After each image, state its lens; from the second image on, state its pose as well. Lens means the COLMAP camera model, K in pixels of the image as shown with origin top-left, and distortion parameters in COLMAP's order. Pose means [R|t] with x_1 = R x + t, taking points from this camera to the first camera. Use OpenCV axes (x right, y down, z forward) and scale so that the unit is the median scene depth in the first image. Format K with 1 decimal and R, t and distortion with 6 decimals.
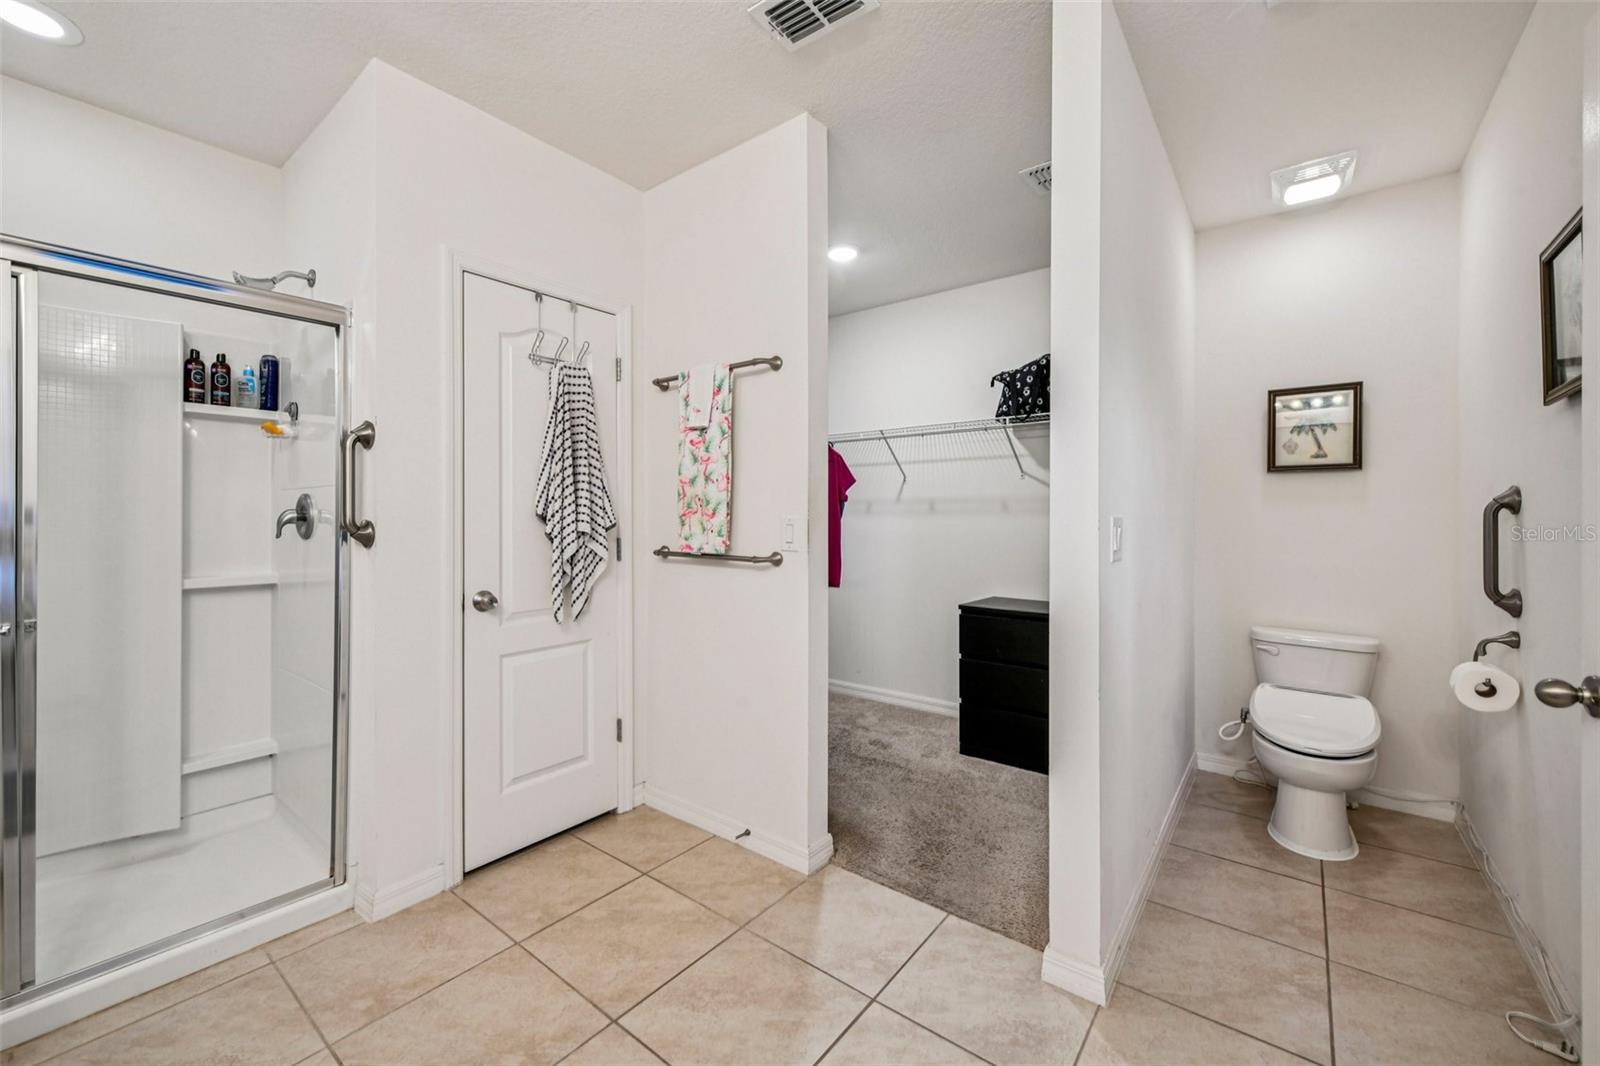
lens RADIAL K [[650.9, 0, 774.0], [0, 650.9, 510.5], [0, 0, 1]] dist [0.006868, -0.000286]
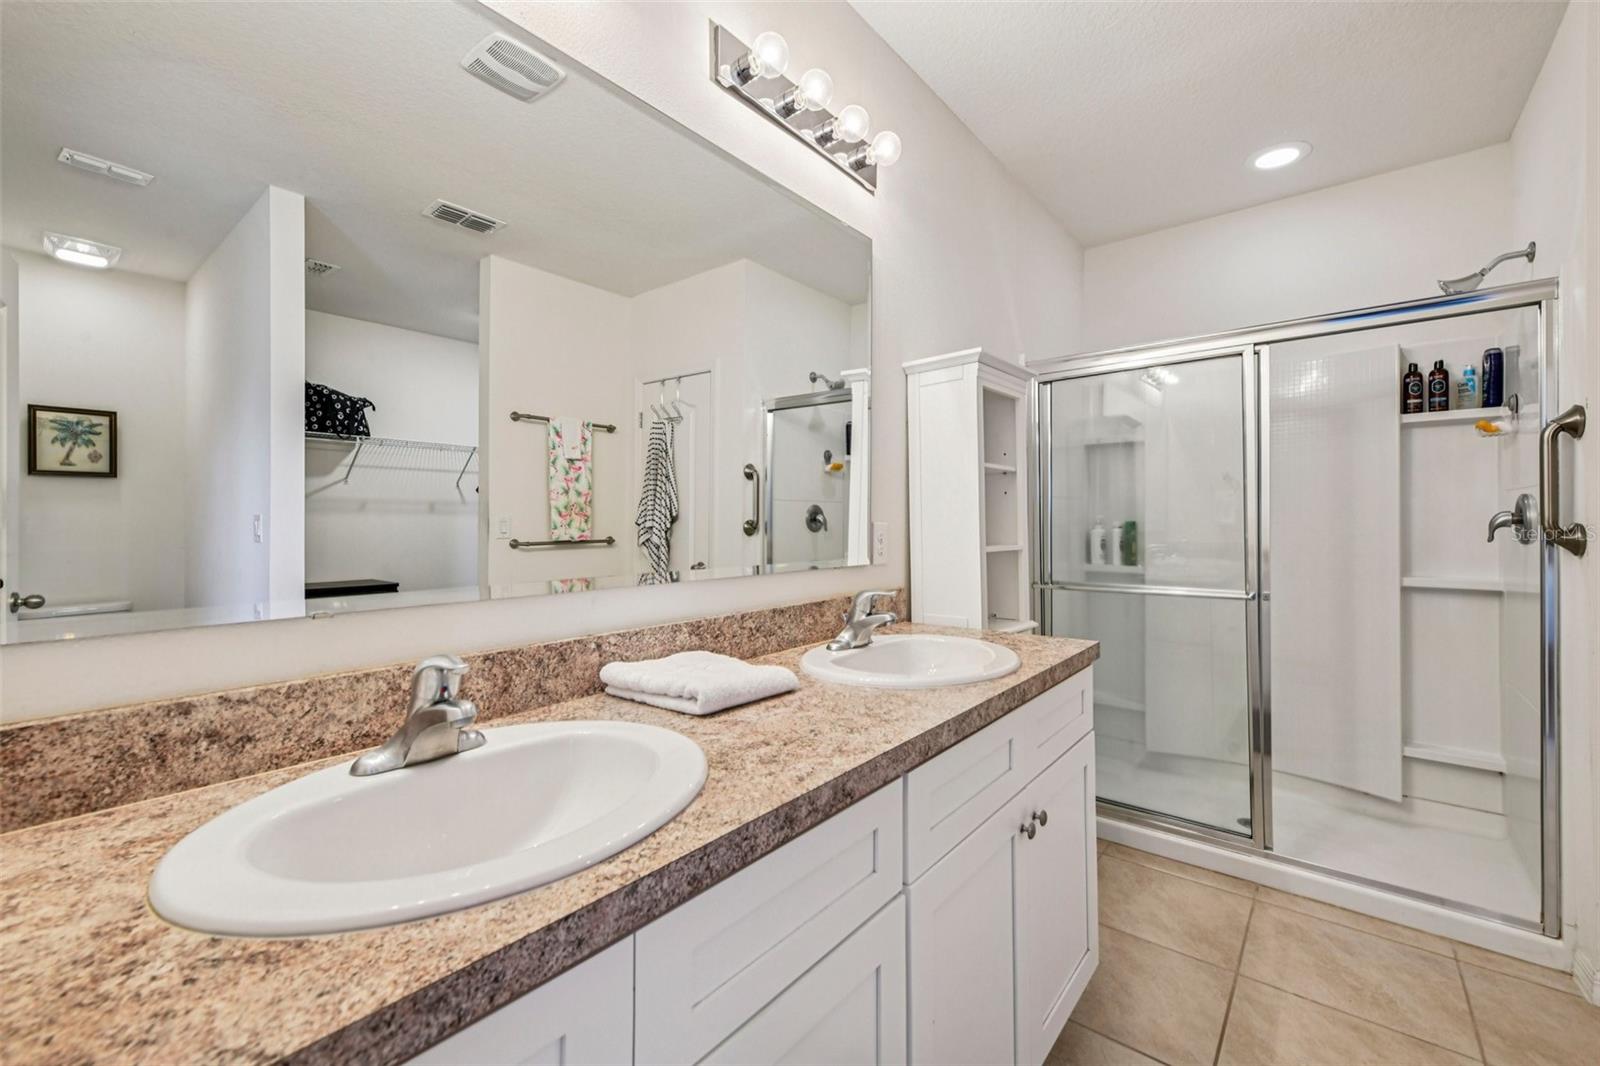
lens RADIAL K [[657.5, 0, 800.0], [0, 657.5, 524.3], [0, 0, 1]] dist [-0.004515, -0.000123]
pose [[0.001925, 0.002015, -0.999996, 0.183254], [0.013090, 0.999912, 0.002040, 0.001524], [0.999912, -0.013094, 0.001899, -0.004881]]
